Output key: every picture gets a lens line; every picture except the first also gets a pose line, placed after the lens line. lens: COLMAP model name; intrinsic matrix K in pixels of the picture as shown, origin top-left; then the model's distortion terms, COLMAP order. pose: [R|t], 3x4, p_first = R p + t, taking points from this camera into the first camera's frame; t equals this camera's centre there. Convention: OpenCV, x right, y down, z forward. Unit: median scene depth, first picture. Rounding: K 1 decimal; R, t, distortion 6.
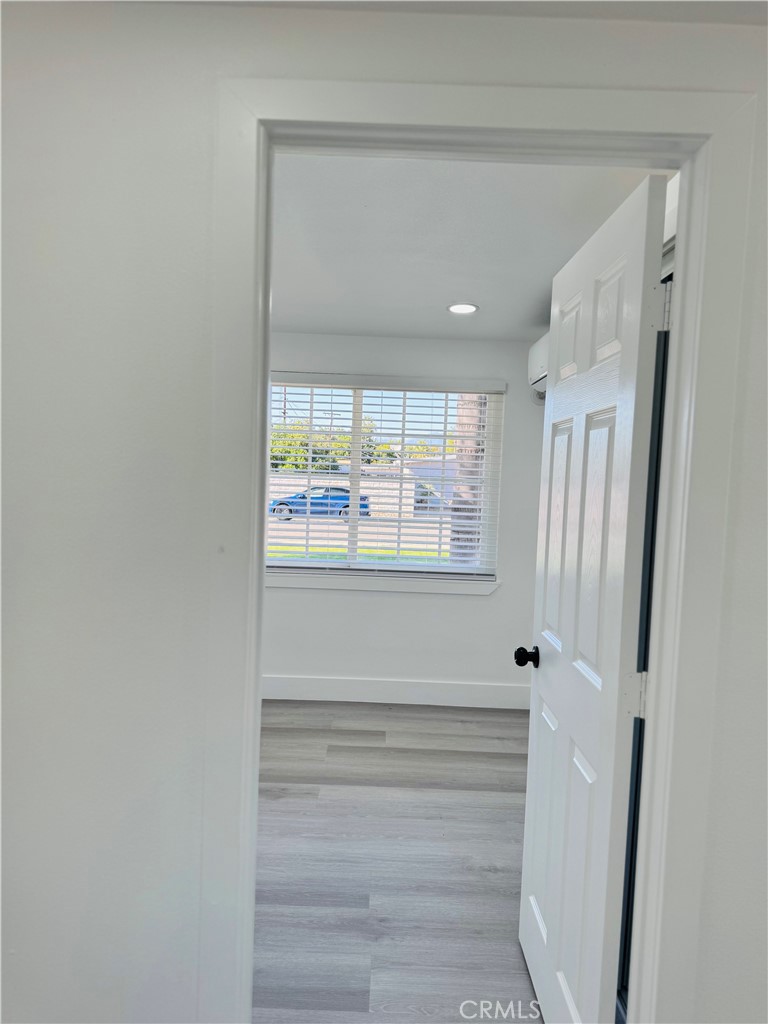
lens RADIAL K [[703.7, 0, 385.3], [0, 703.7, 511.9], [0, 0, 1]] dist [0.251434, -0.399991]
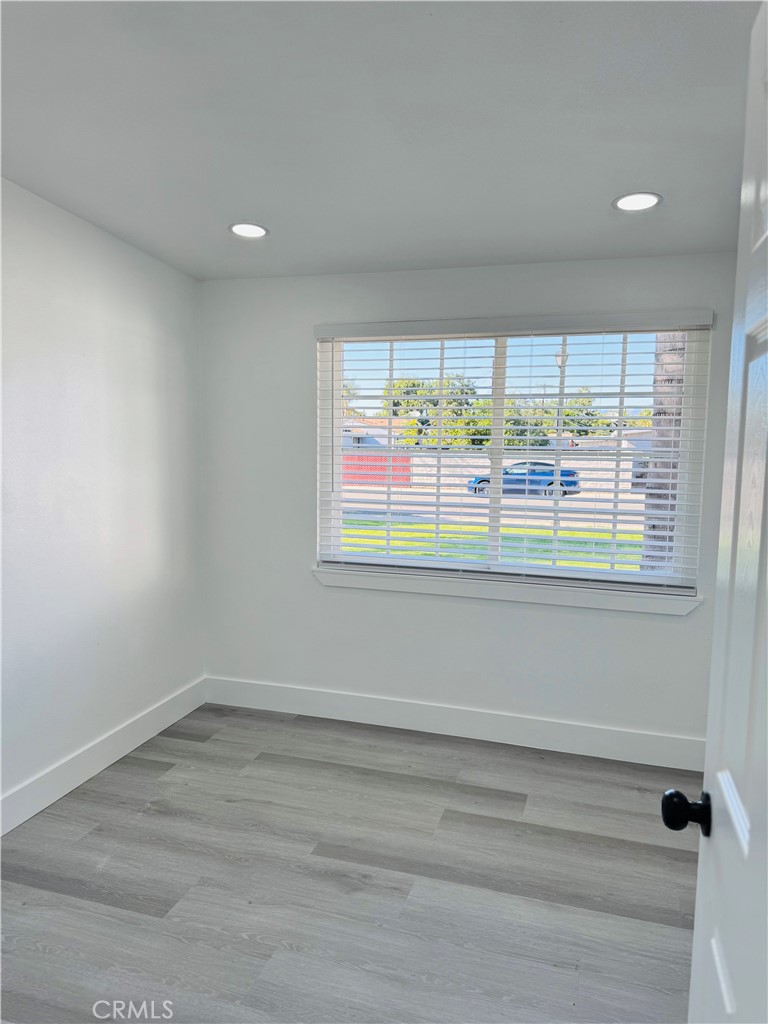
lens RADIAL K [[713.4, 0, 389.9], [0, 713.4, 512.4], [0, 0, 1]] dist [0.106595, -0.135694]
pose [[0.958218, 0.005521, -0.285987, 0.073437], [0.004189, 0.999436, 0.033329, -0.012309], [0.286009, -0.033134, 0.957654, 0.237021]]
